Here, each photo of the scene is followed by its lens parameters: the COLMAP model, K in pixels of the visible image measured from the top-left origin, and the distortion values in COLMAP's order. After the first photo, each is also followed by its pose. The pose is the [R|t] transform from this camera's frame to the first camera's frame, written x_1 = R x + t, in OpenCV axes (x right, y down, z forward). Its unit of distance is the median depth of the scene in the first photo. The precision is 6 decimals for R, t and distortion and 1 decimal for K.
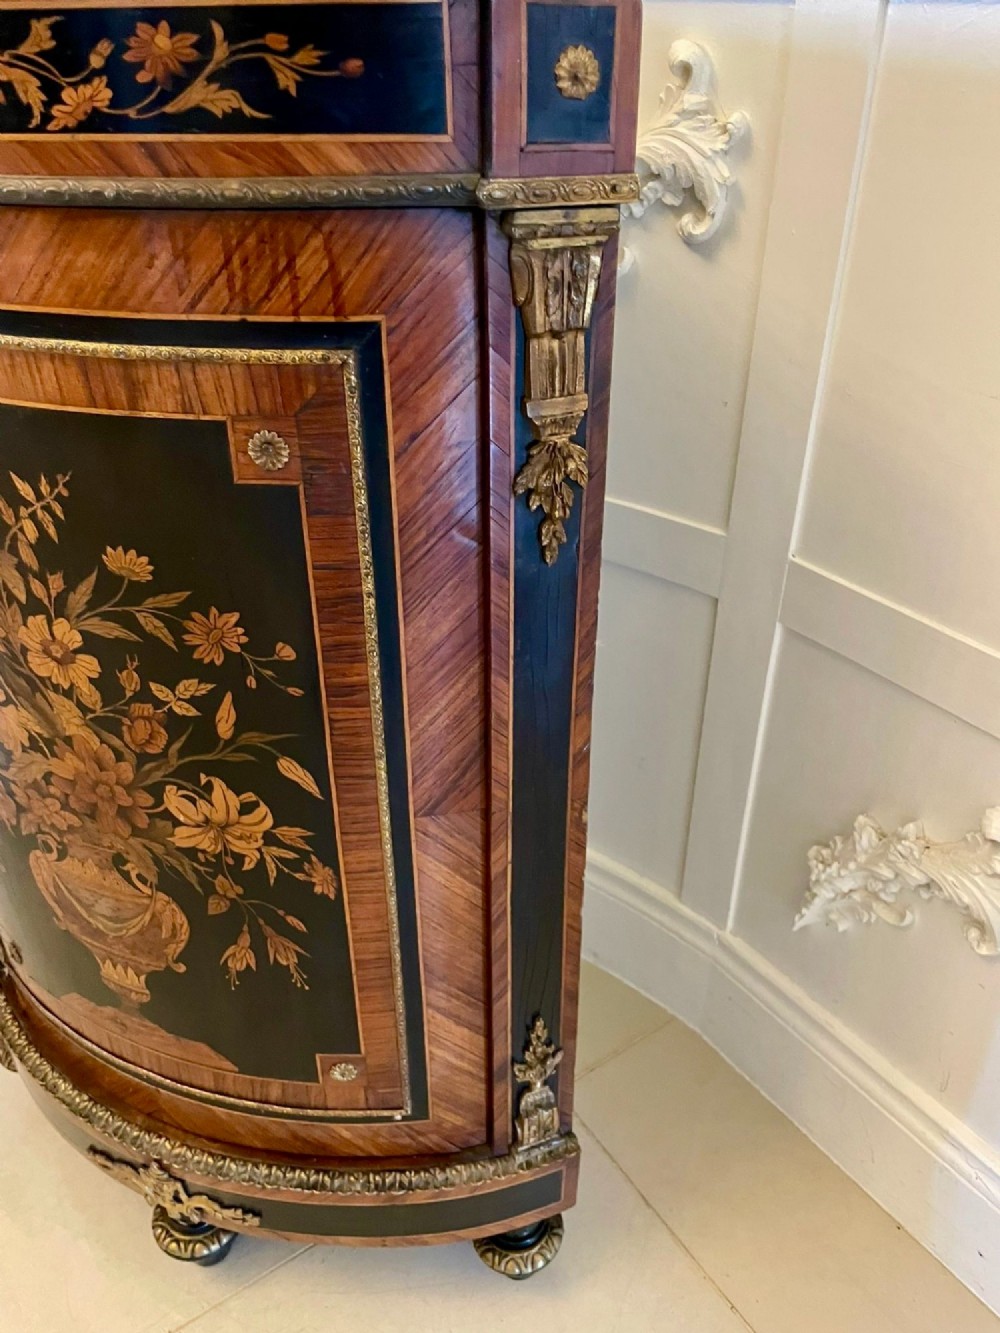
lens RADIAL K [[1027.8, 0, 512.7], [0, 1027.8, 661.0], [0, 0, 1]] dist [0.092259, -0.141054]
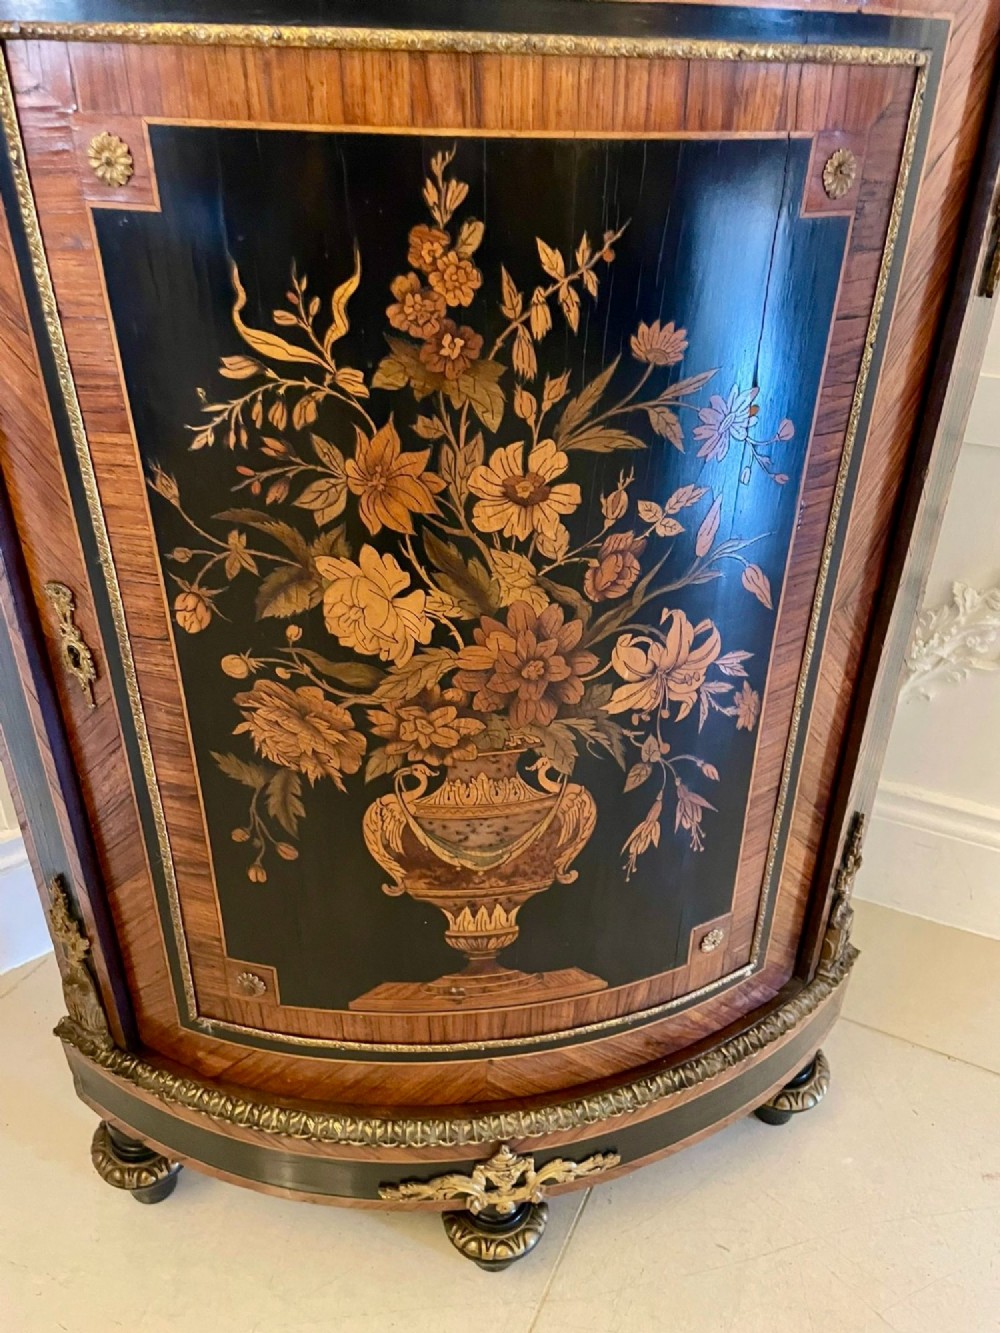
lens RADIAL K [[1027.8, 0, 512.7], [0, 1027.8, 661.0], [0, 0, 1]] dist [0.092259, -0.141054]
pose [[0.866167, -0.242104, 0.437197, -0.775946], [0.247723, 0.967779, 0.045137, 0.077108], [-0.434038, 0.069207, 0.898233, 0.261539]]
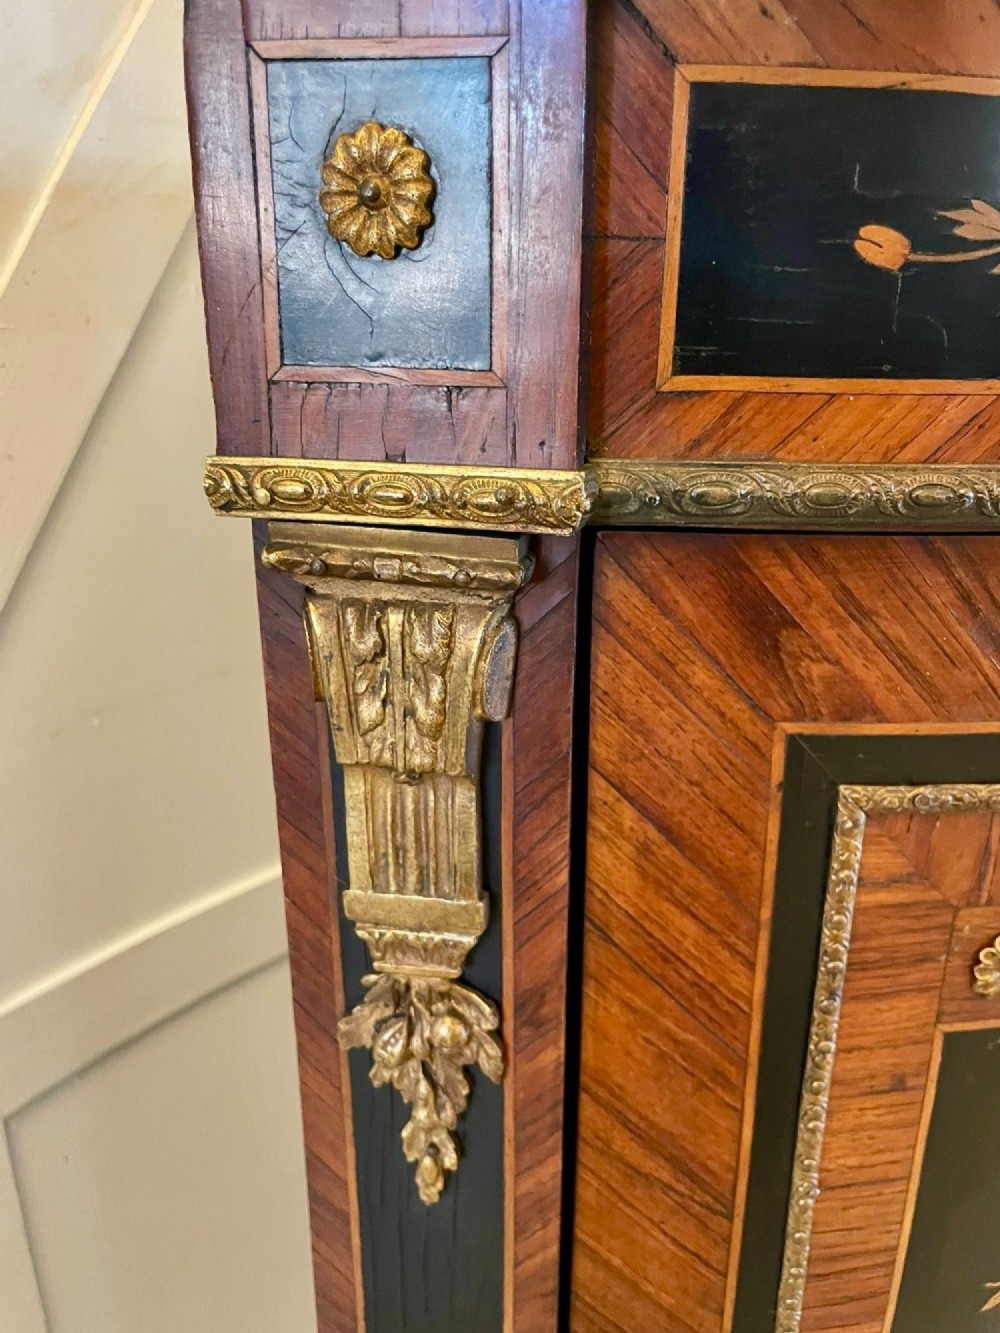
lens RADIAL K [[1027.8, 0, 512.7], [0, 1027.8, 661.0], [0, 0, 1]] dist [0.092259, -0.141054]
pose [[0.577743, -0.271286, 0.769816, -1.002698], [0.416834, 0.908952, 0.007486, -0.439695], [-0.701757, 0.316560, 0.638222, 0.783931]]
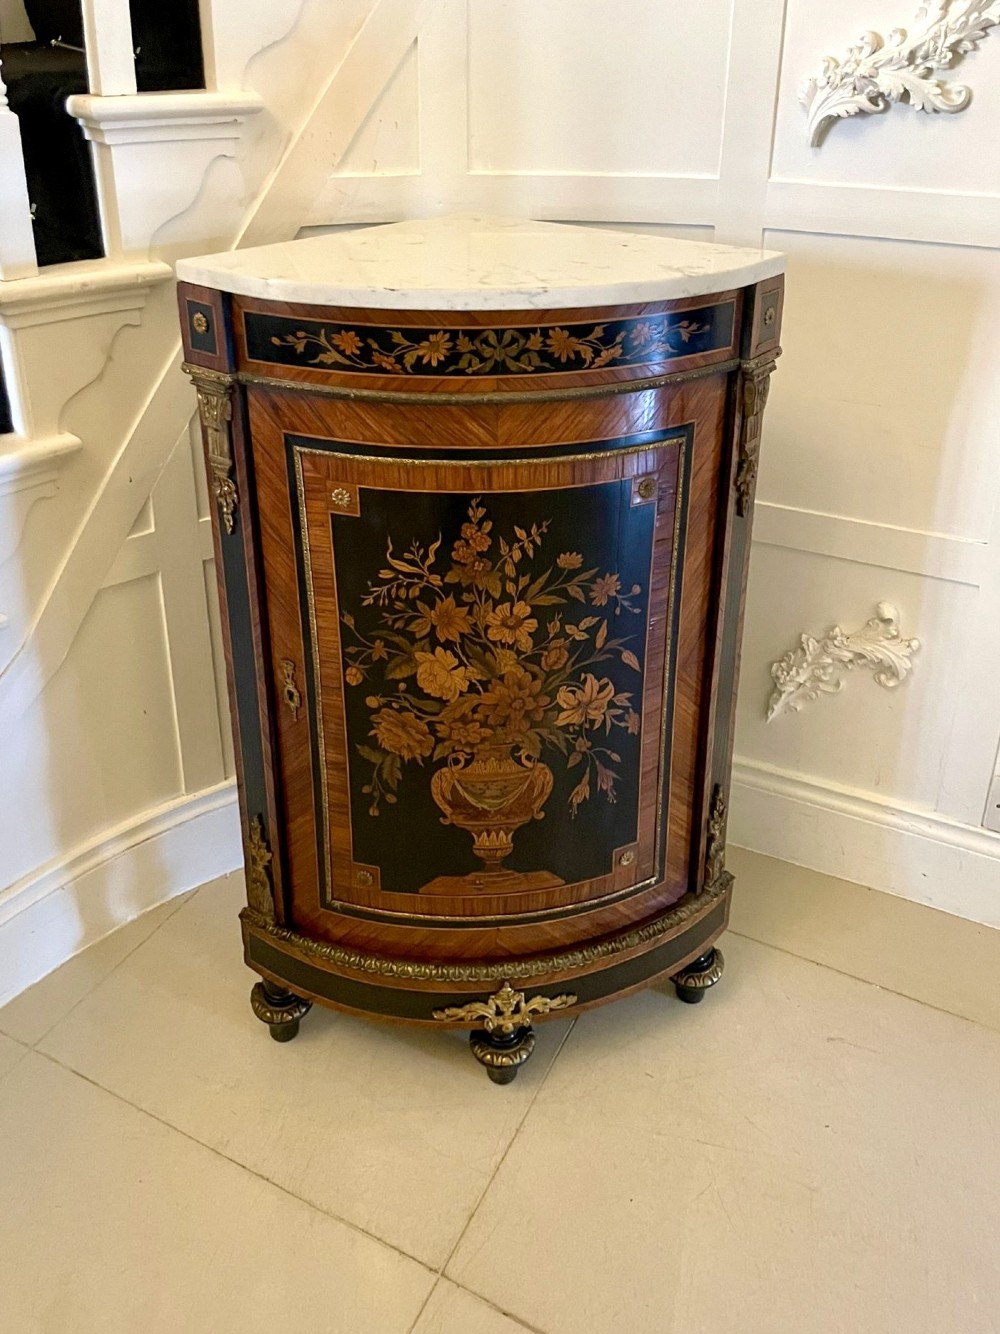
lens RADIAL K [[1100.5, 0, 487.2], [0, 1100.5, 474.5], [0, 0, 1]] dist [0.098384, -0.001961]
pose [[0.885048, -0.180755, 0.428973, -1.156391], [0.246965, 0.963475, -0.103555, -0.062916], [-0.394586, 0.197592, 0.897362, -0.687418]]
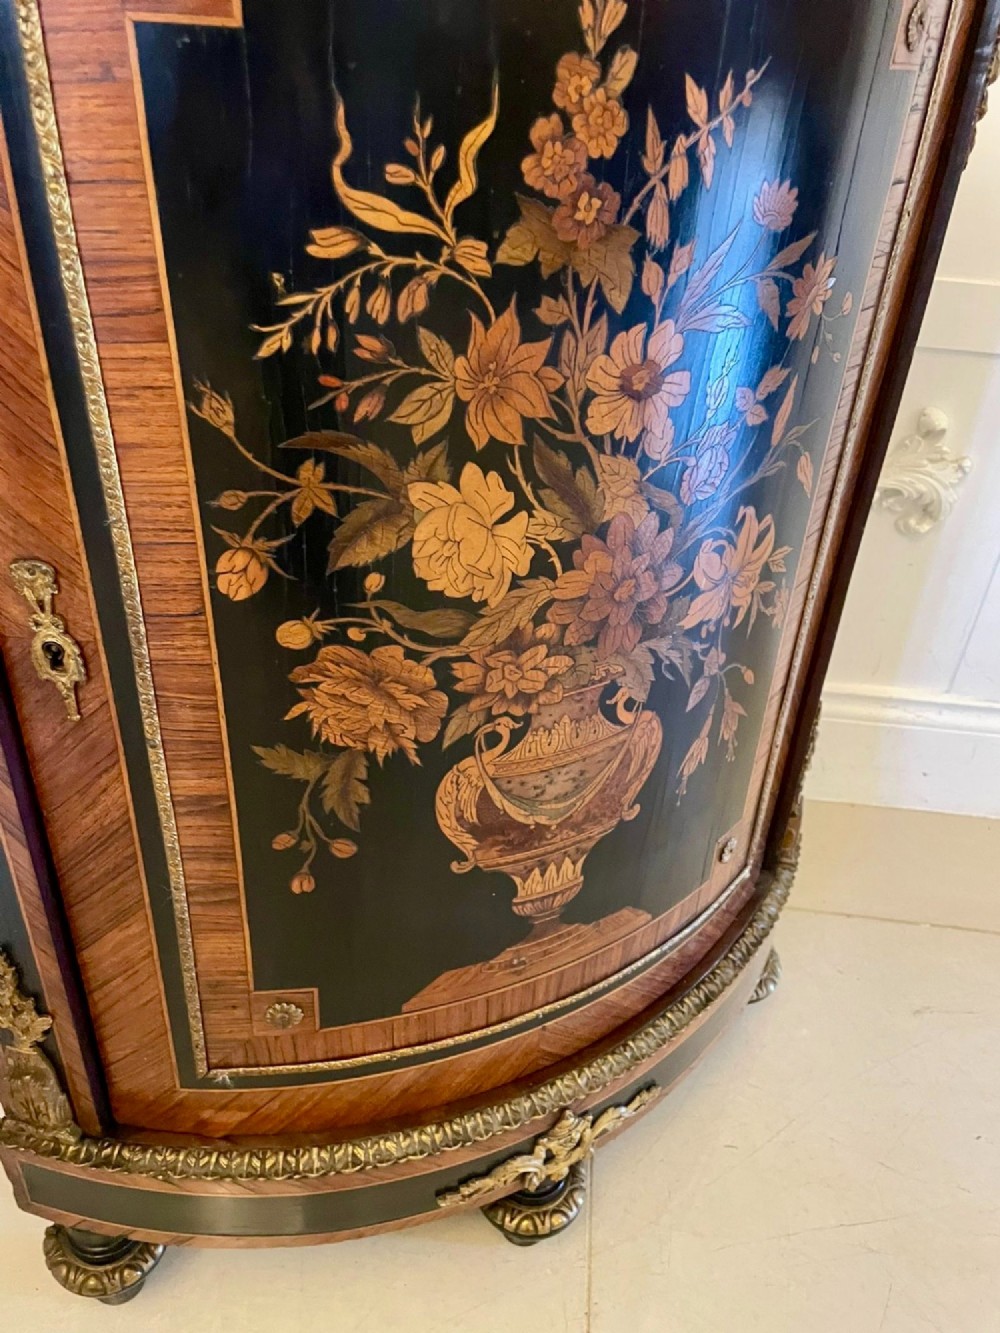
lens RADIAL K [[1032.0, 0, 523.5], [0, 1032.0, 661.1], [0, 0, 1]] dist [0.099675, -0.160167]
pose [[0.631928, -0.382707, 0.673945, -0.975419], [0.351909, 0.916455, 0.190449, 0.002786], [-0.690527, 0.116817, 0.713811, 0.523662]]
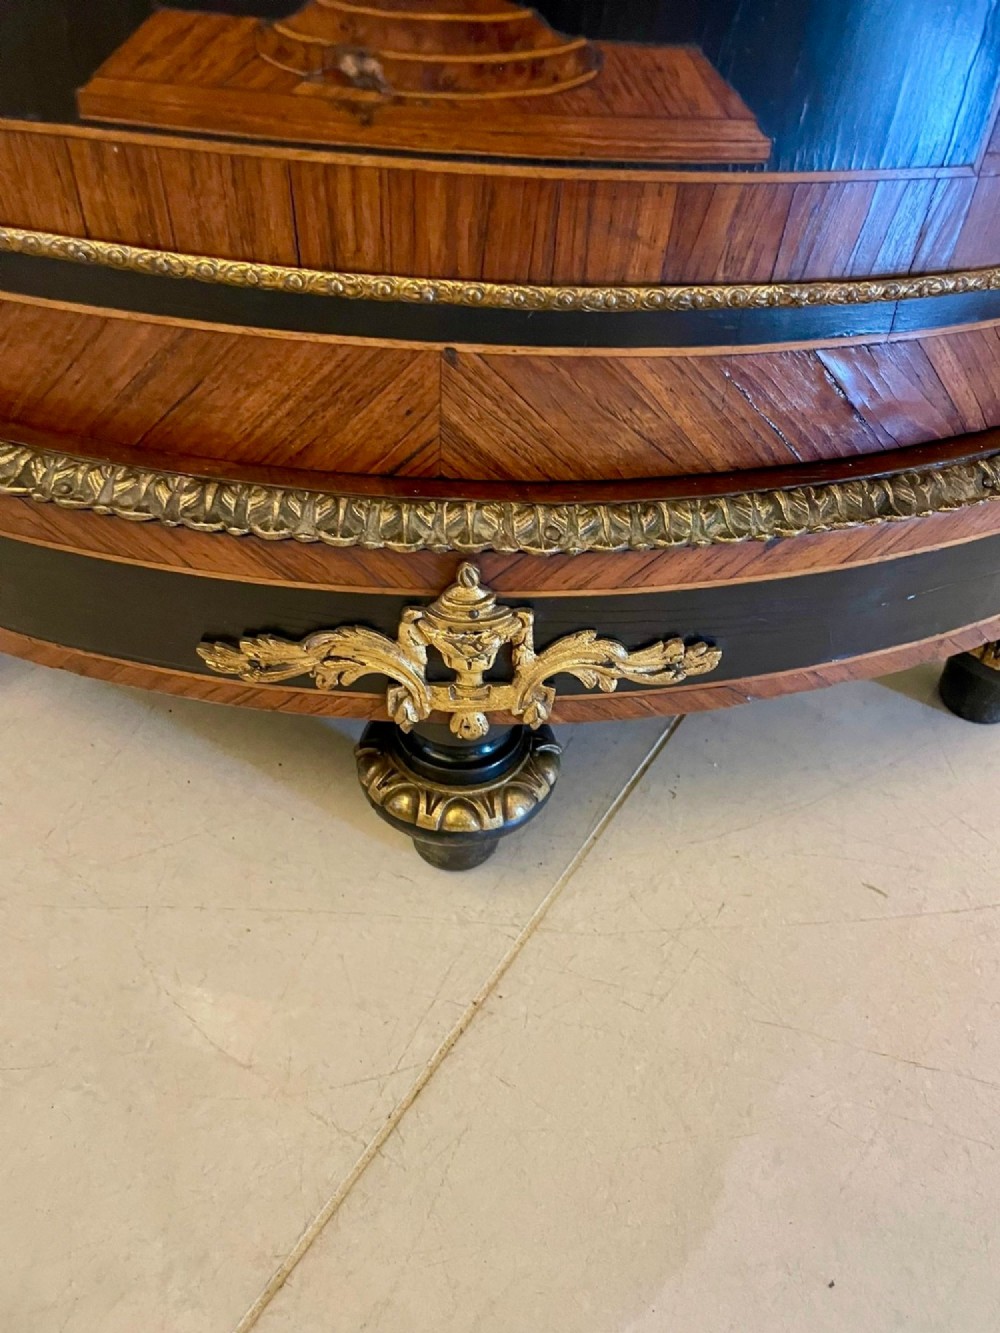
lens RADIAL K [[1027.8, 0, 512.7], [0, 1027.8, 661.0], [0, 0, 1]] dist [0.092259, -0.141054]
pose [[0.919378, -0.233456, 0.316611, -0.573426], [0.159051, 0.956743, 0.243610, 0.539107], [-0.359788, -0.173612, 0.916740, 0.824684]]
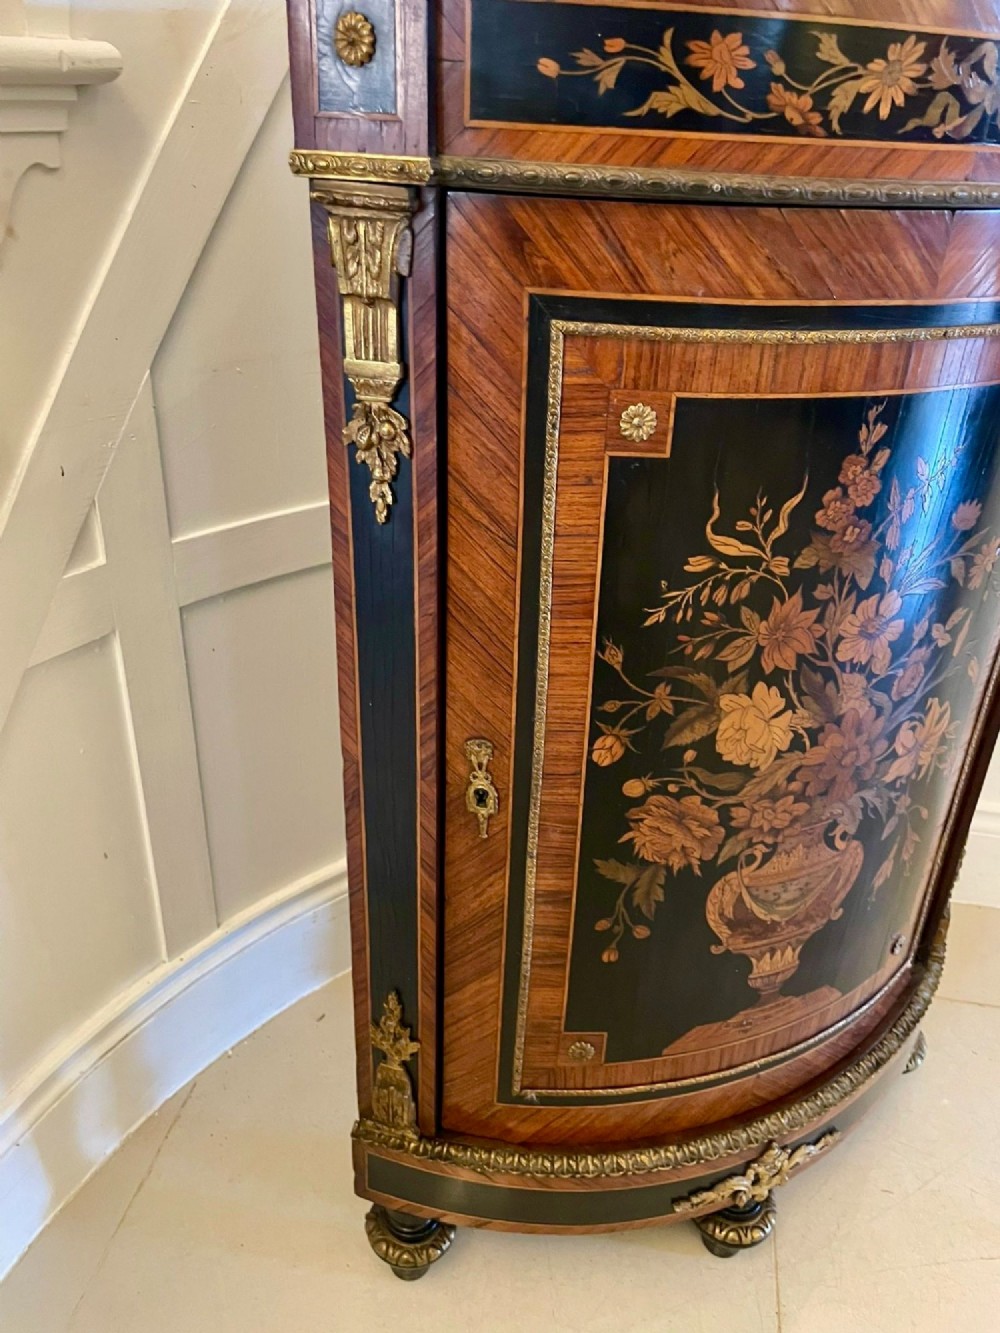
lens RADIAL K [[1027.8, 0, 512.7], [0, 1027.8, 661.0], [0, 0, 1]] dist [0.092259, -0.141054]
pose [[0.696111, -0.322154, 0.641596, -1.304440], [0.340792, 0.934843, 0.099648, -0.197036], [-0.631894, 0.149285, 0.760542, 0.390448]]
